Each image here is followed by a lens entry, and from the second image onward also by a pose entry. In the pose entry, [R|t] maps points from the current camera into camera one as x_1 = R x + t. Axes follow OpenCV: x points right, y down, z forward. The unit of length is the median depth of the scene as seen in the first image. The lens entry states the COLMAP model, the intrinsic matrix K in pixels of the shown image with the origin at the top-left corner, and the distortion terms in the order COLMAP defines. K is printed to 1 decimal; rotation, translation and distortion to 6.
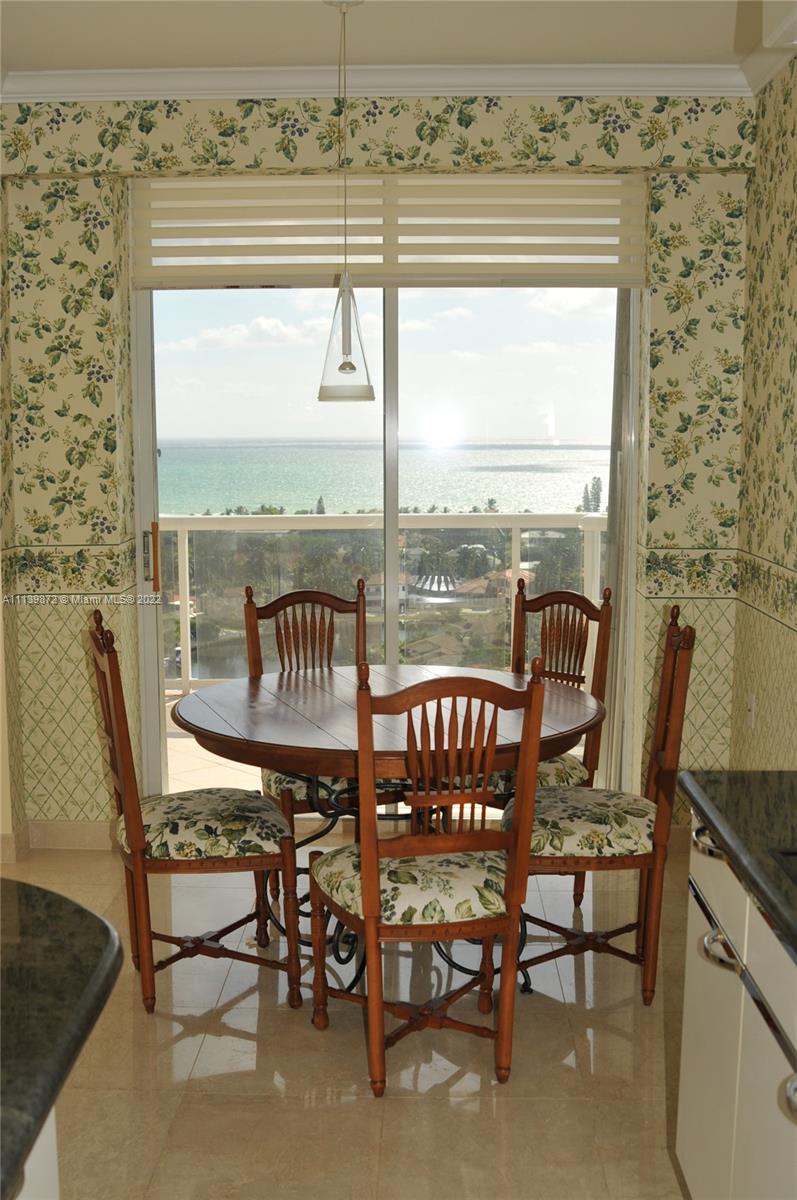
lens RADIAL K [[1315.2, 0, 403.7], [0, 1315.2, 593.2], [0, 0, 1]] dist [-0.080975, 0.000000]
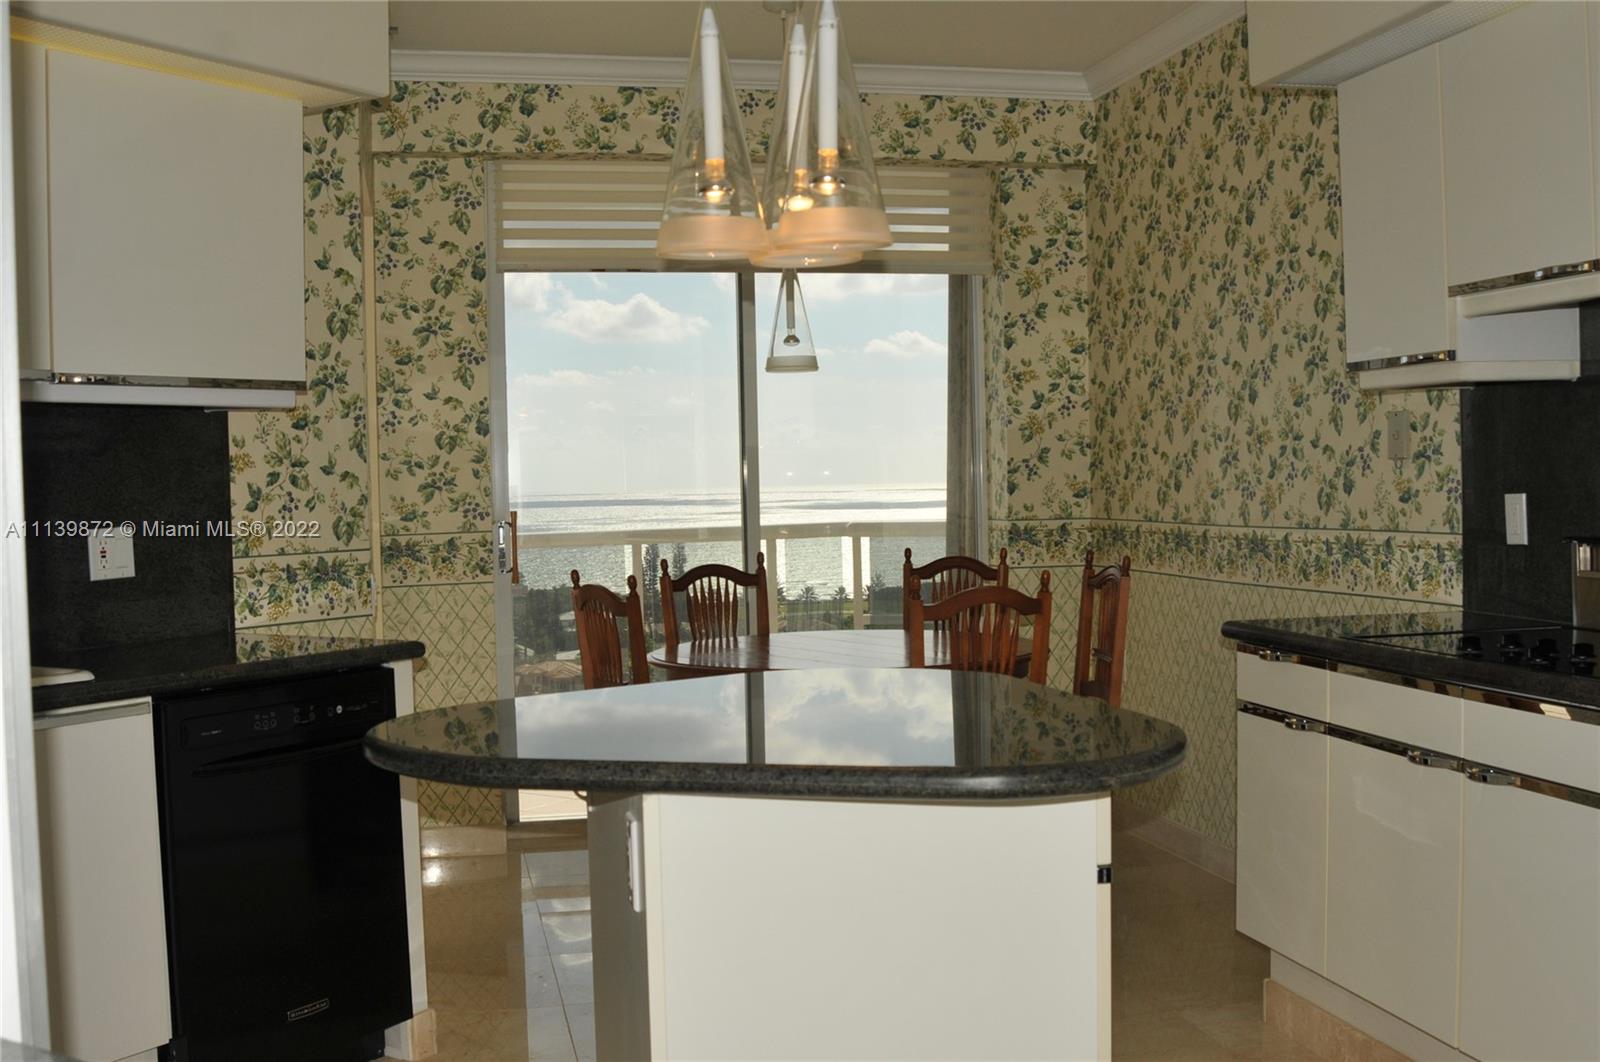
lens RADIAL K [[1753.6, 0, 805.6], [0, 1753.6, 542.1], [0, 0, 1]] dist [-0.080975, 0.000000]
pose [[0.967573, -0.028253, 0.251006, -0.334849], [0.051406, 0.994953, -0.086171, 0.098828], [-0.247304, 0.096280, 0.964142, -0.314891]]
